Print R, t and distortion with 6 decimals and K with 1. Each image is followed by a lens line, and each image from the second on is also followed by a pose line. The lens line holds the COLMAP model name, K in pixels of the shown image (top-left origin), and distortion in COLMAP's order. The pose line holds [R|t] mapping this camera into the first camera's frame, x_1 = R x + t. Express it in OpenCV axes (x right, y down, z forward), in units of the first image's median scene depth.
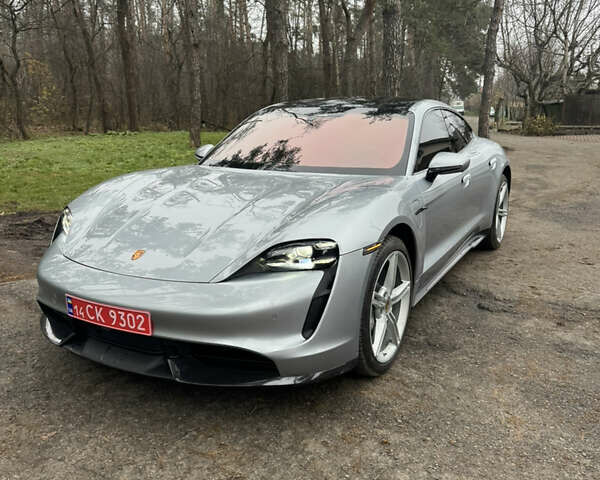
lens RADIAL K [[560.2, 0, 300.0], [0, 560.2, 240.0], [0, 0, 1]] dist [0.164802, -0.327161]
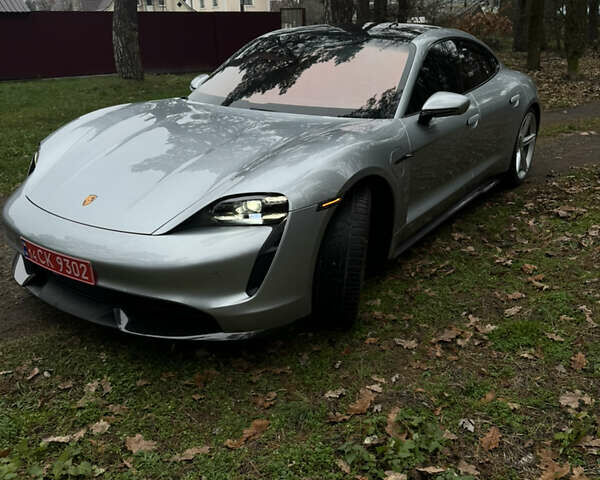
lens RADIAL K [[560.2, 0, 300.0], [0, 560.2, 240.0], [0, 0, 1]] dist [0.164802, -0.327161]
pose [[0.994843, 0.042898, -0.091911, 0.153368], [-0.030204, 0.990344, 0.135303, -0.045506], [0.096828, -0.131829, 0.986532, 0.056692]]
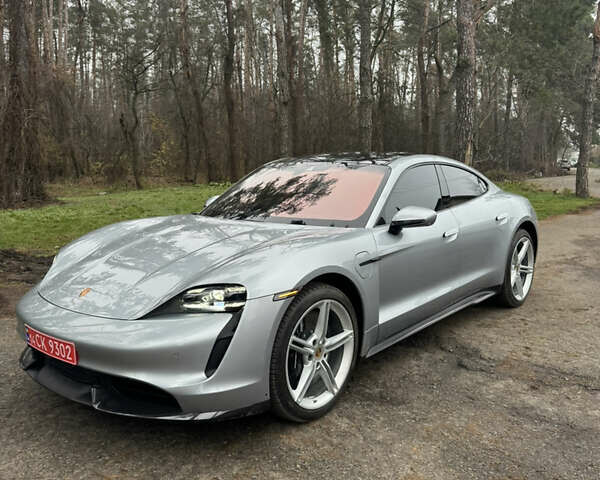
lens RADIAL K [[560.2, 0, 300.0], [0, 560.2, 240.0], [0, 0, 1]] dist [0.164802, -0.327161]
pose [[0.980747, 0.026499, -0.193477, 0.321893], [-0.043337, 0.995580, -0.083322, -0.001275], [0.190414, 0.090103, 0.977560, -0.031694]]
